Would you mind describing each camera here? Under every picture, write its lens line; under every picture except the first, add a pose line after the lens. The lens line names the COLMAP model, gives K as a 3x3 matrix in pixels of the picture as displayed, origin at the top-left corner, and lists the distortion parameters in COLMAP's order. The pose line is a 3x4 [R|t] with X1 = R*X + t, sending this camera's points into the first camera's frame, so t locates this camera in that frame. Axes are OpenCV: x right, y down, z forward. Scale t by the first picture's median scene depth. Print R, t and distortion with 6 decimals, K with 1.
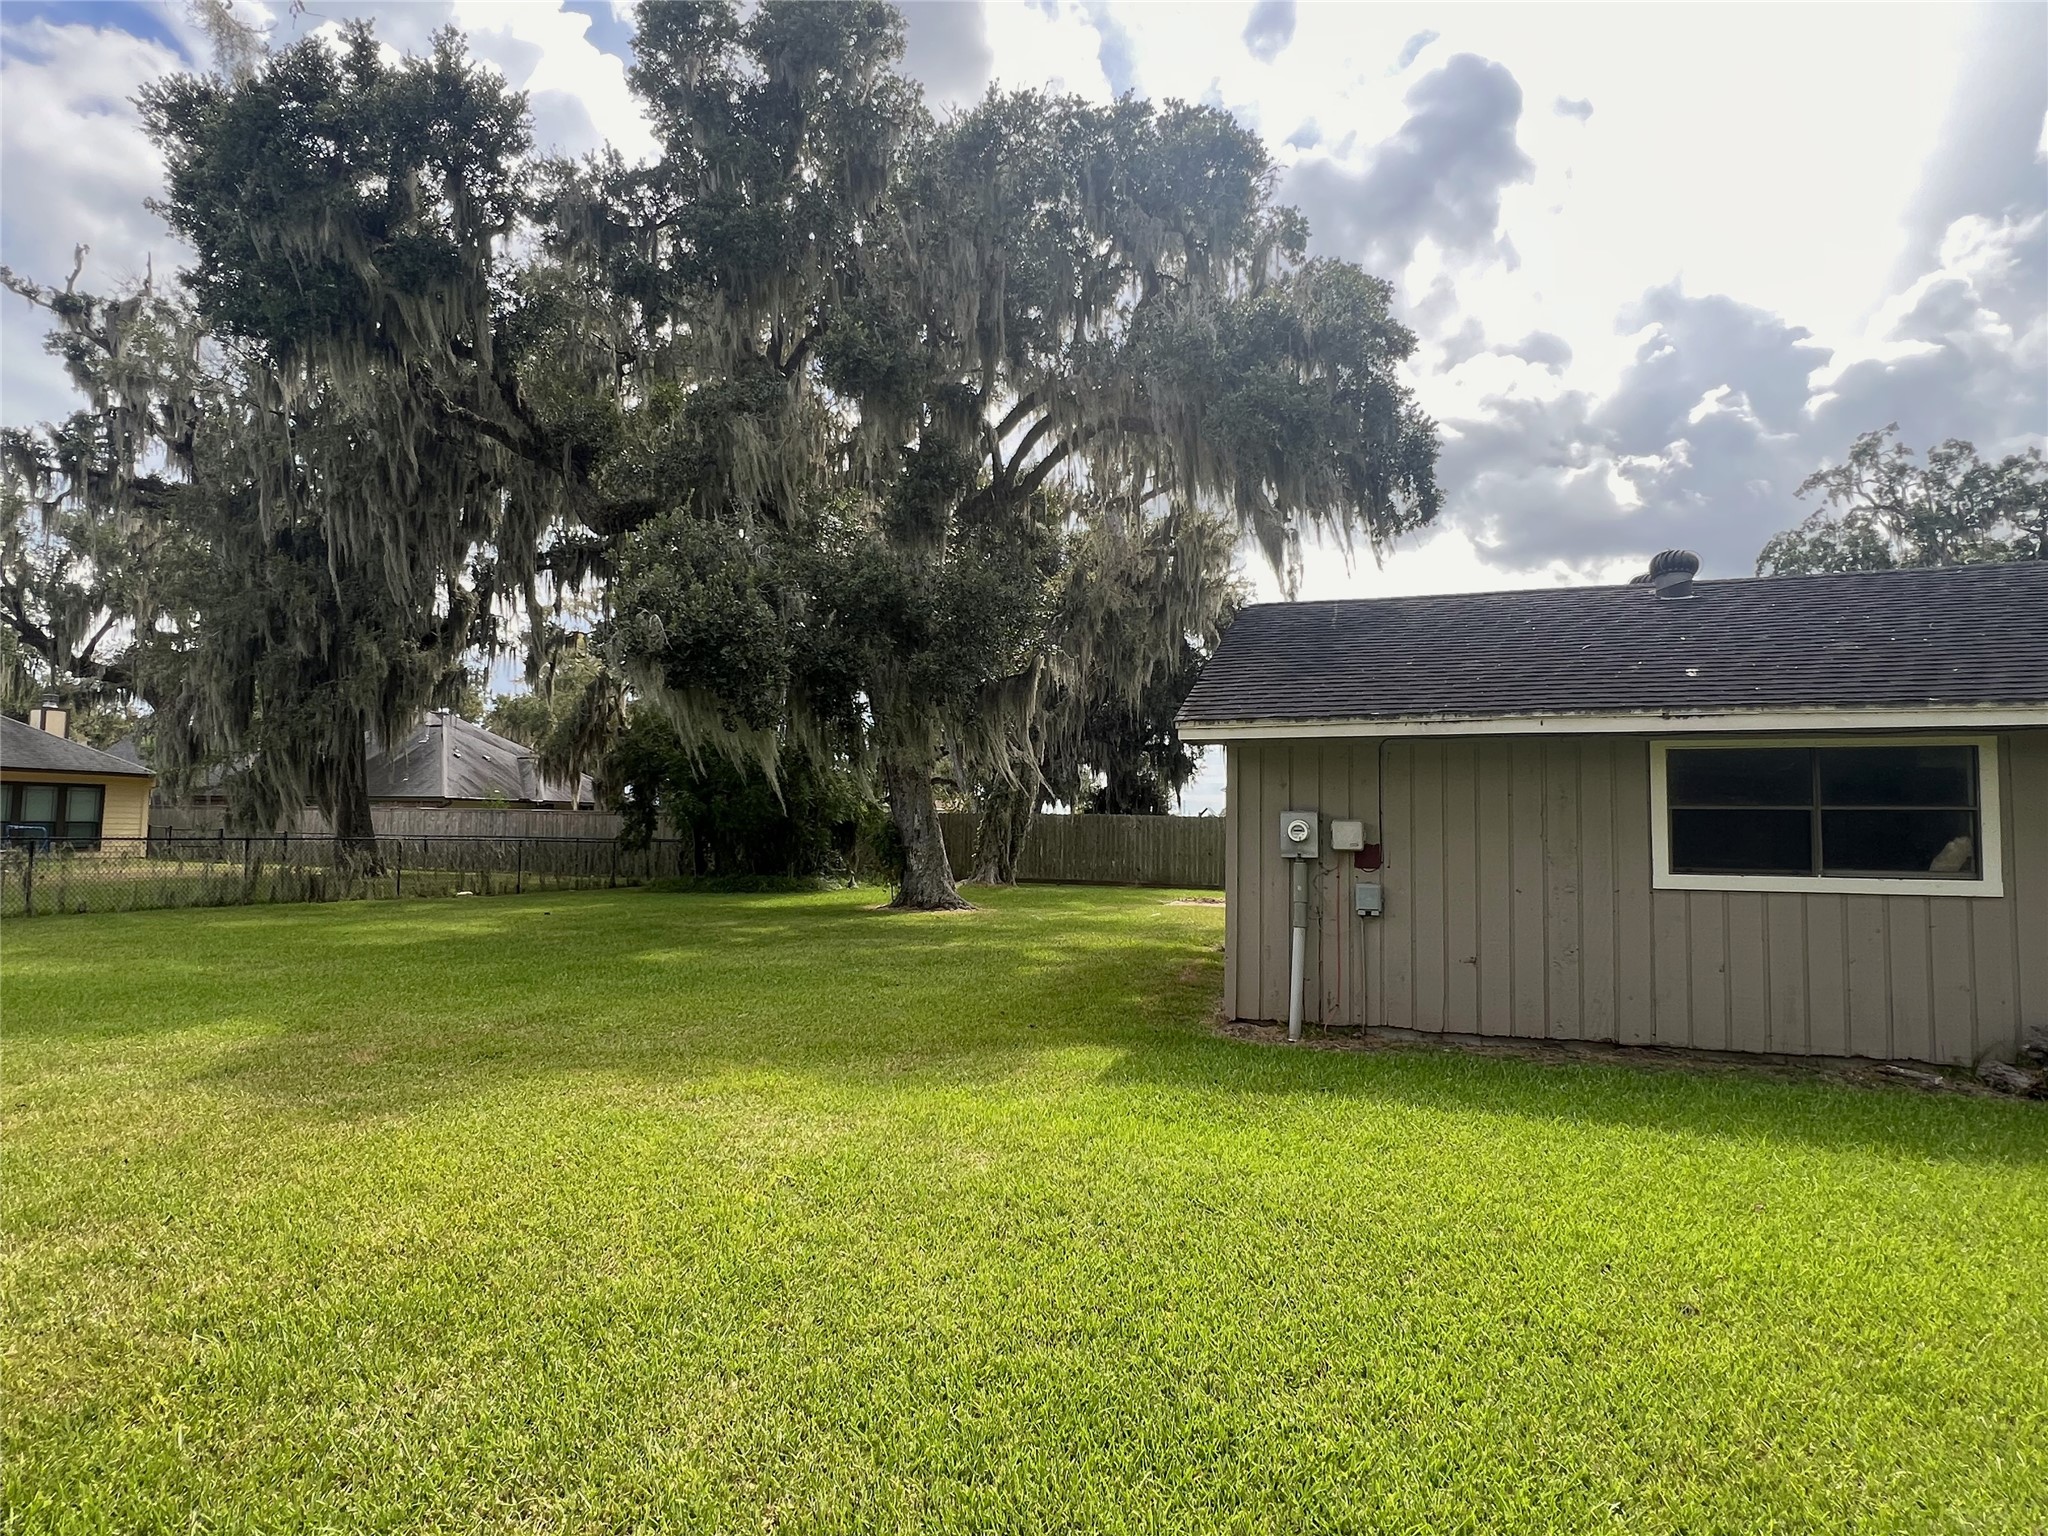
lens RADIAL K [[1054.9, 0, 1021.1], [0, 1054.9, 766.6], [0, 0, 1]] dist [-0.002301, 0.000365]
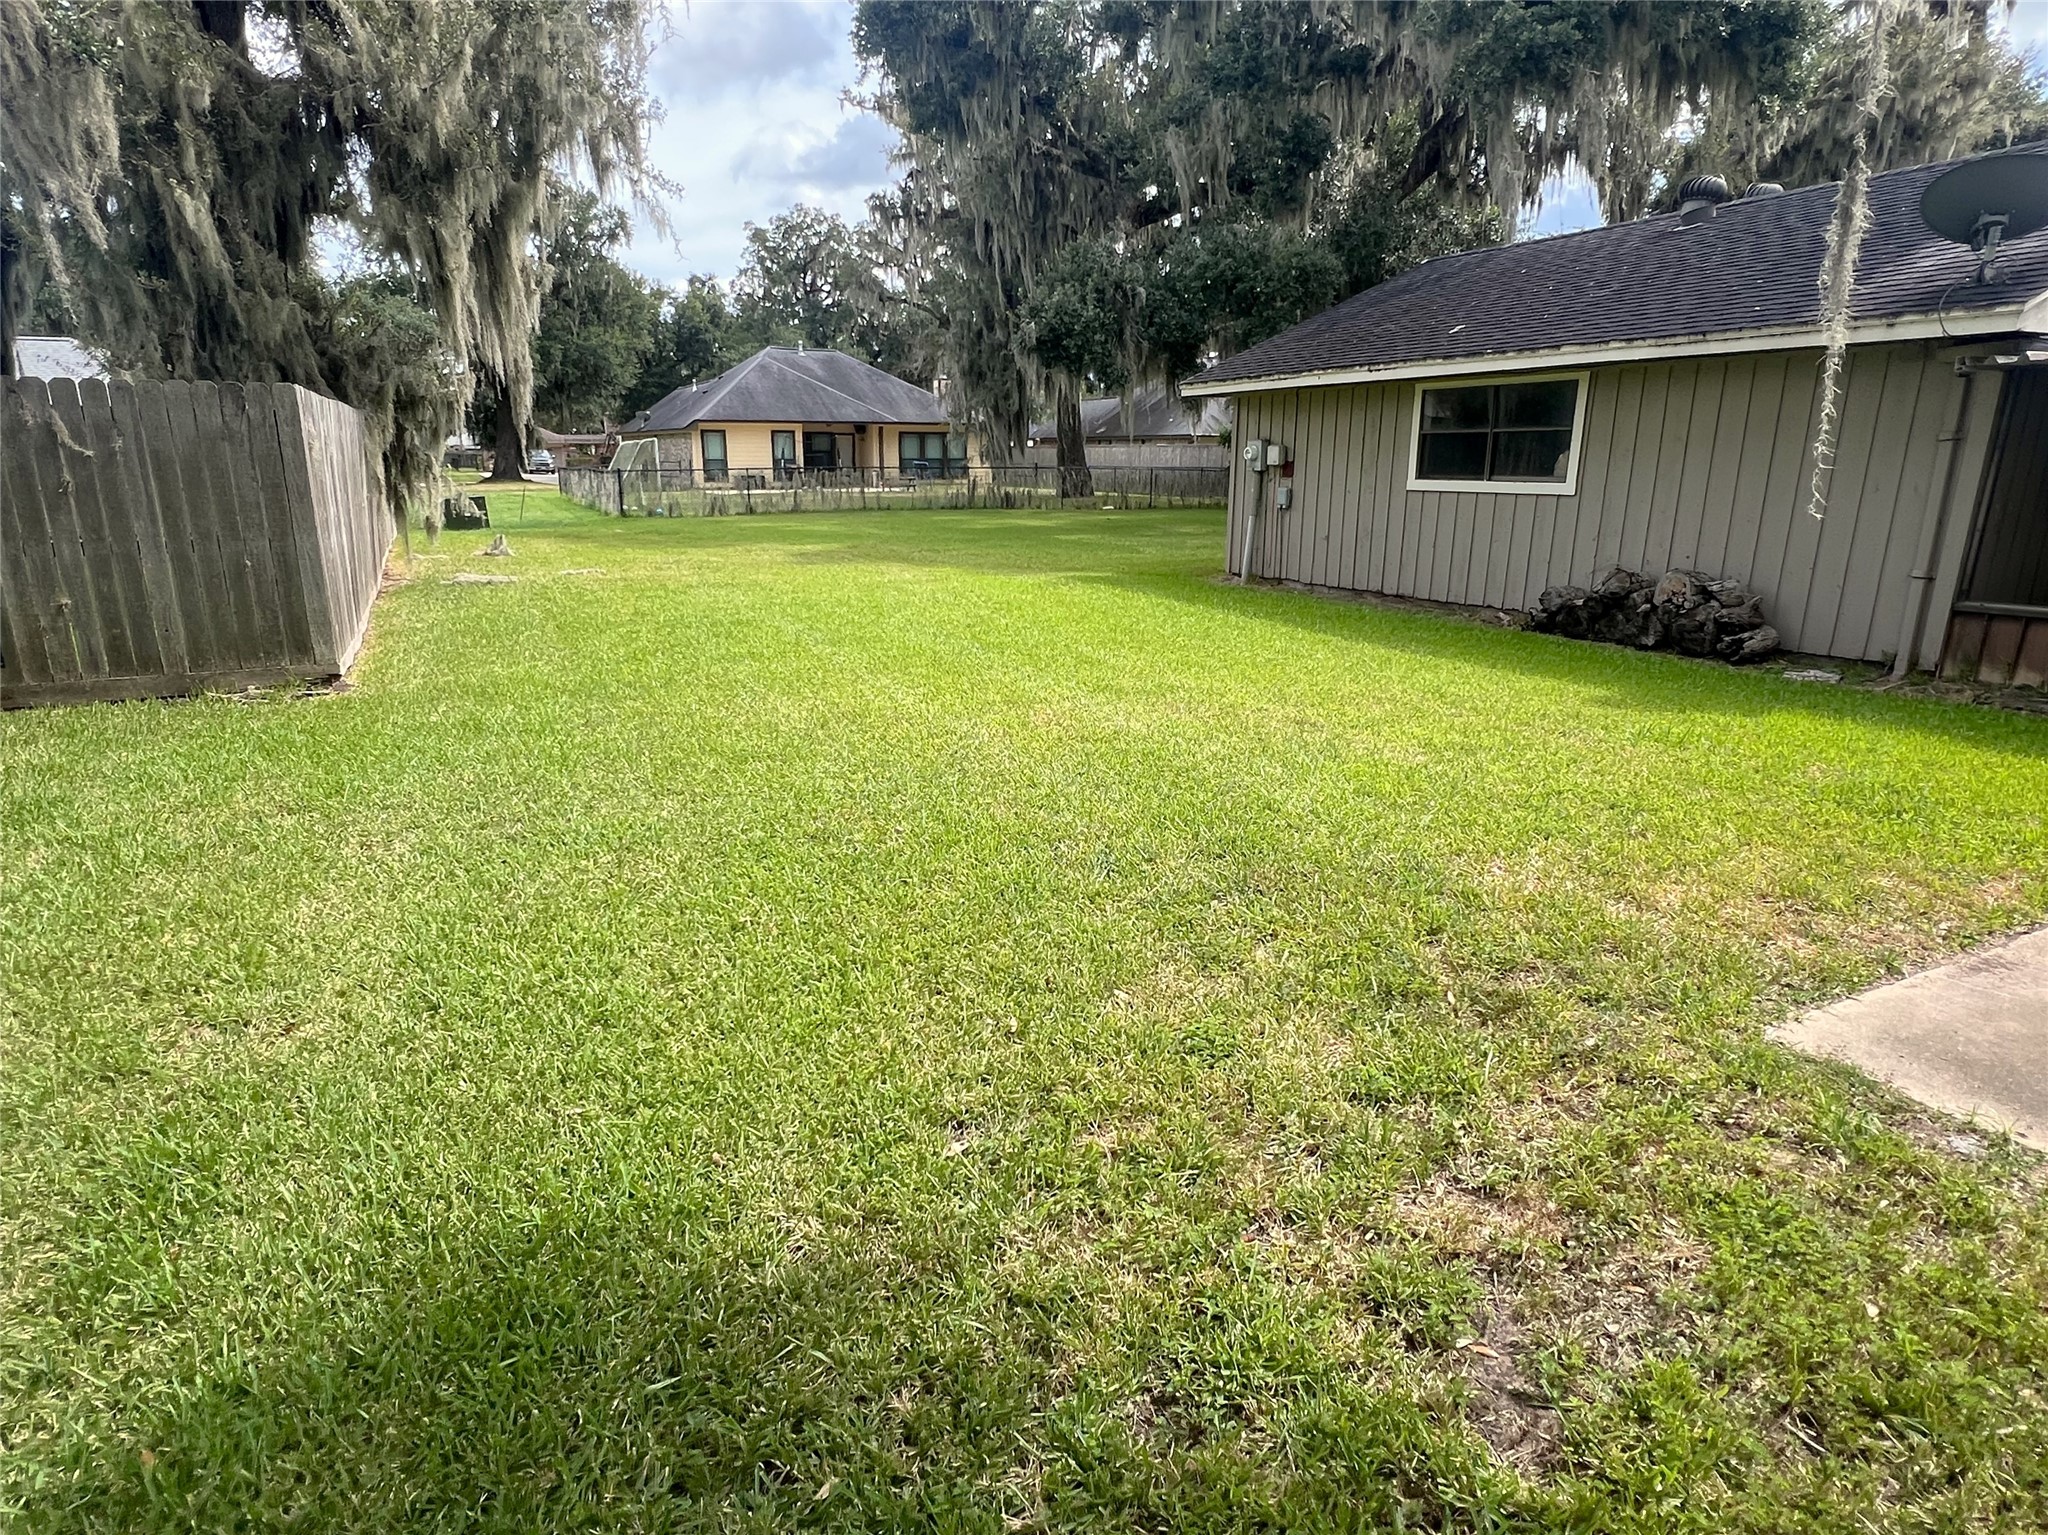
lens RADIAL K [[1054.9, 0, 1021.1], [0, 1054.9, 766.1], [0, 0, 1]] dist [-0.002301, 0.000365]
pose [[0.737712, 0.177211, -0.651442, 1.237970], [0.050911, 0.947584, 0.315424, -0.011642], [0.673193, -0.265858, 0.690023, -0.496033]]
